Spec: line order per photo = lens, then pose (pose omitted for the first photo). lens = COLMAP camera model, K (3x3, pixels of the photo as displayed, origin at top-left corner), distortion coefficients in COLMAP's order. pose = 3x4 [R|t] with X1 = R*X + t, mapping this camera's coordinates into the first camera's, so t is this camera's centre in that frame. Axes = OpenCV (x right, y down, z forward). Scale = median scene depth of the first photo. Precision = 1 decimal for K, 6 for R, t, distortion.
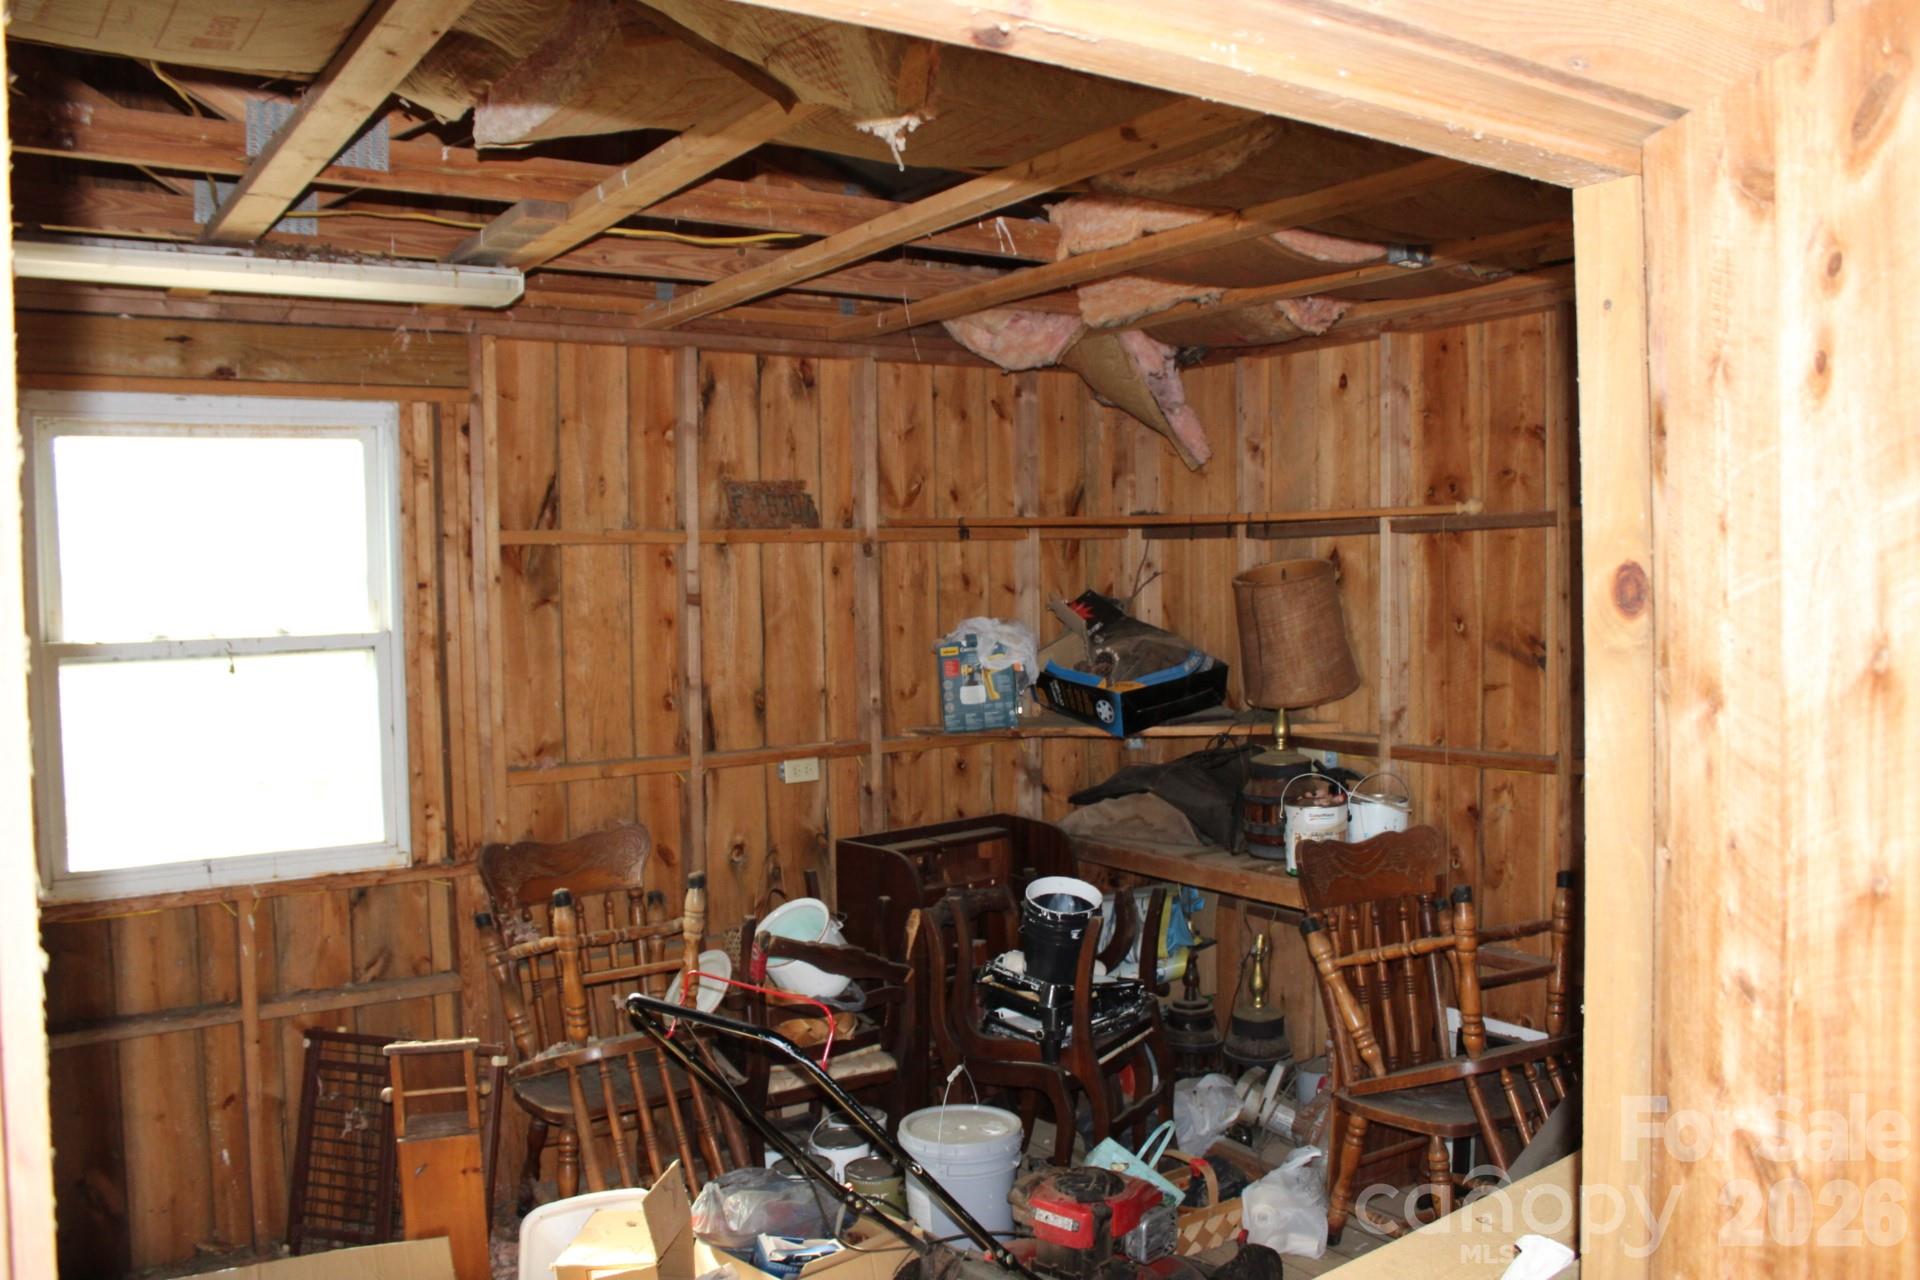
lens RADIAL K [[1598.1, 0, 960.0], [0, 1598.1, 640.0], [0, 0, 1]] dist [-0.180427, 0.168537]
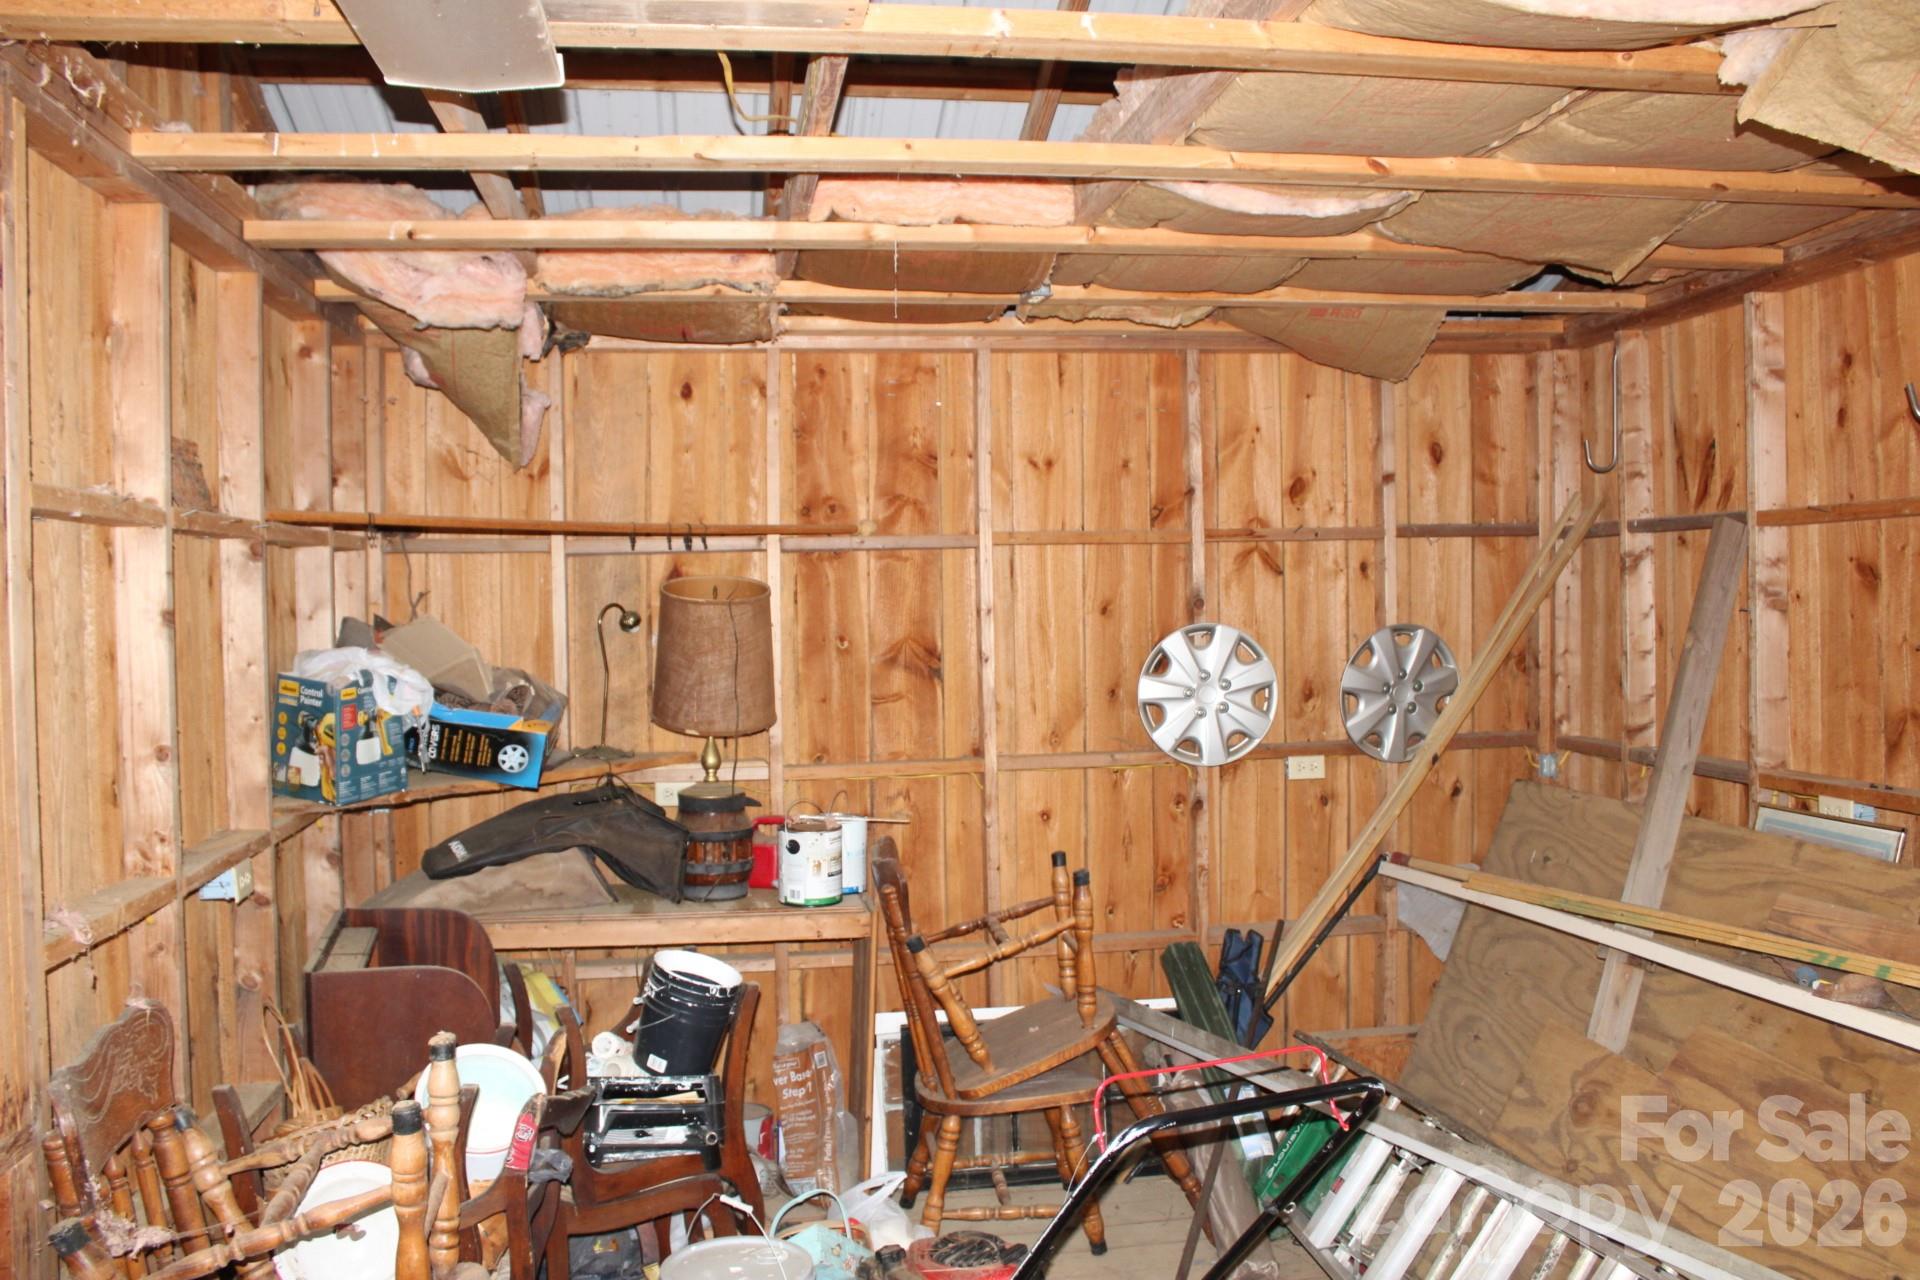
lens RADIAL K [[1598.1, 0, 960.0], [0, 1598.1, 640.0], [0, 0, 1]] dist [-0.180427, 0.168537]
pose [[0.411269, -0.007779, 0.911481, -0.828572], [0.049718, 0.998666, -0.013910, 0.009883], [-0.910157, 0.051037, 0.411107, 0.685073]]
